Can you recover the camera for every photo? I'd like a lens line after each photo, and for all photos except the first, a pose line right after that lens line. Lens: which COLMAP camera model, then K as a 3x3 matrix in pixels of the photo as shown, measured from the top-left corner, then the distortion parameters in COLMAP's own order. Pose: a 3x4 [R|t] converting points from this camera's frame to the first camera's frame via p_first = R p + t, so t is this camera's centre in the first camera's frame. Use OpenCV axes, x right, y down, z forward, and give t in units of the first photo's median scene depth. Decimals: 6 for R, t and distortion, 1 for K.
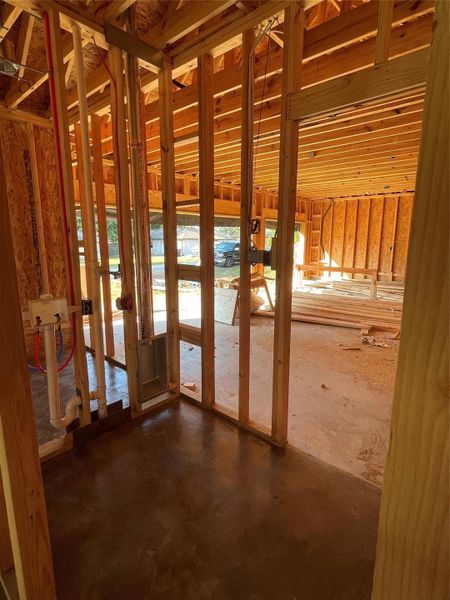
lens RADIAL K [[313.8, 0, 225.9], [0, 313.8, 297.1], [0, 0, 1]] dist [-0.001693, 0.001445]
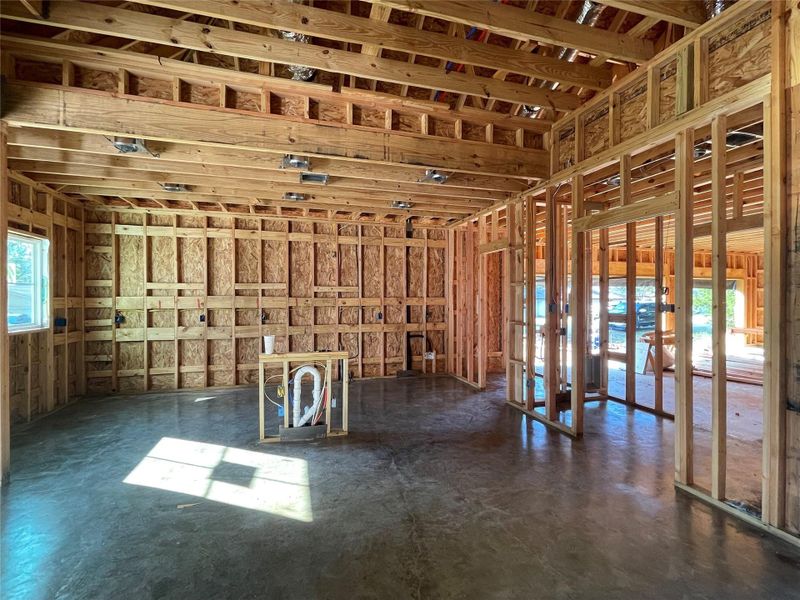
lens RADIAL K [[358.6, 0, 393.6], [0, 358.6, 298.7], [0, 0, 1]] dist [0.000886, -0.002033]
pose [[0.842707, 0.001181, -0.538371, -0.092210], [-0.099301, 0.983181, -0.153277, 0.232886], [0.529135, 0.182628, 0.828651, -1.222816]]
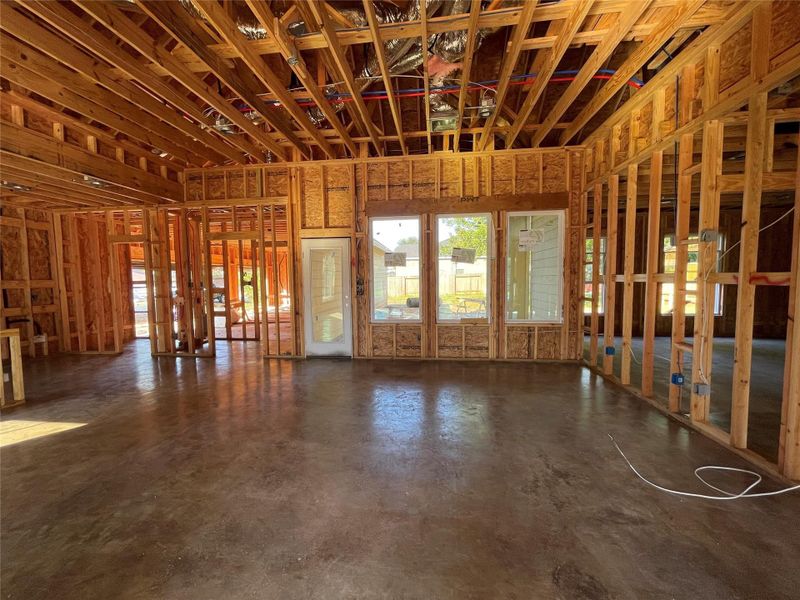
lens RADIAL K [[322.5, 0, 395.3], [0, 322.5, 298.7], [0, 0, 1]] dist [-0.000458, 0.001338]
pose [[0.824270, -0.049685, 0.564013, -0.438323], [0.118781, 0.989150, -0.086455, 0.425869], [-0.553598, 0.138256, 0.821227, -2.178391]]
